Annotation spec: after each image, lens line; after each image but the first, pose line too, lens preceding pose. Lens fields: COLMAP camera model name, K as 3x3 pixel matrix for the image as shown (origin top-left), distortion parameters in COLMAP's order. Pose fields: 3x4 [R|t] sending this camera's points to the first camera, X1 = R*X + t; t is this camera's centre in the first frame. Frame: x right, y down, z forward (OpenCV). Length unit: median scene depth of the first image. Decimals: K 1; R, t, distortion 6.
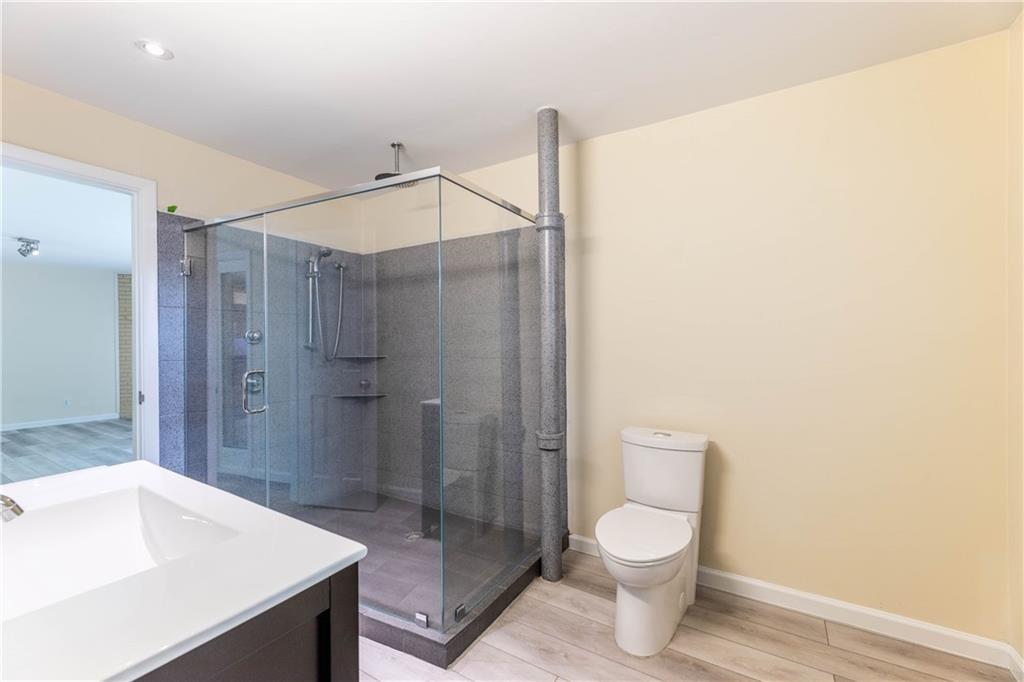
lens RADIAL K [[421.3, 0, 515.9], [0, 421.3, 345.0], [0, 0, 1]] dist [-0.002486, 0.000382]
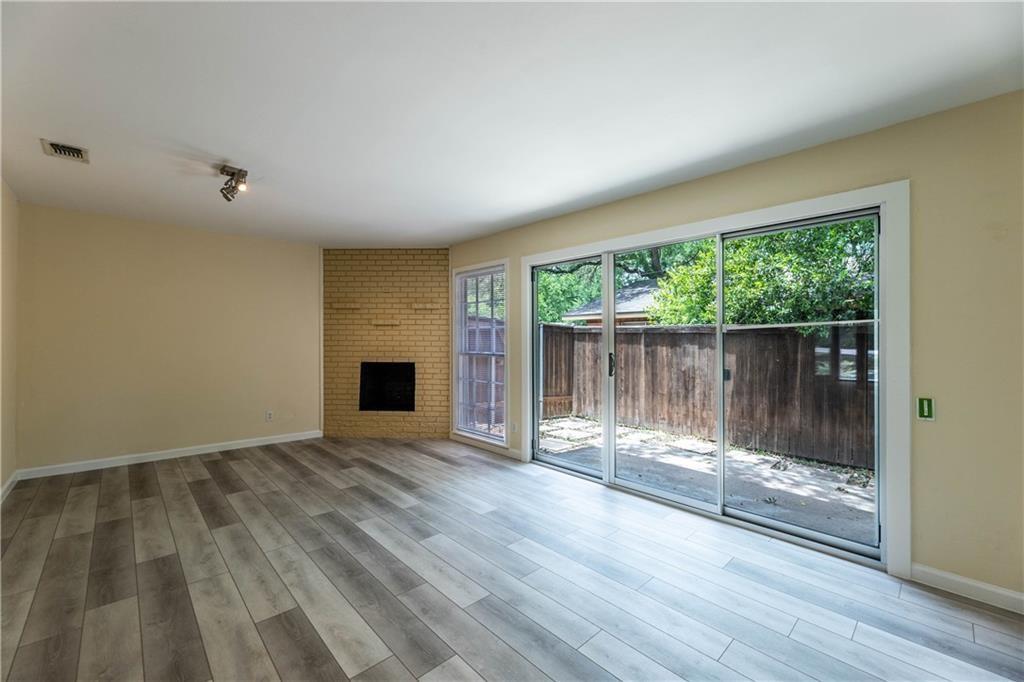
lens RADIAL K [[421.3, 0, 514.8], [0, 421.3, 340.2], [0, 0, 1]] dist [-0.002486, 0.000382]
pose [[0.966086, 0.000390, -0.258222, -0.410104], [-0.002601, 0.999963, -0.008219, 0.003517], [0.258209, 0.008612, 0.966051, 0.348923]]
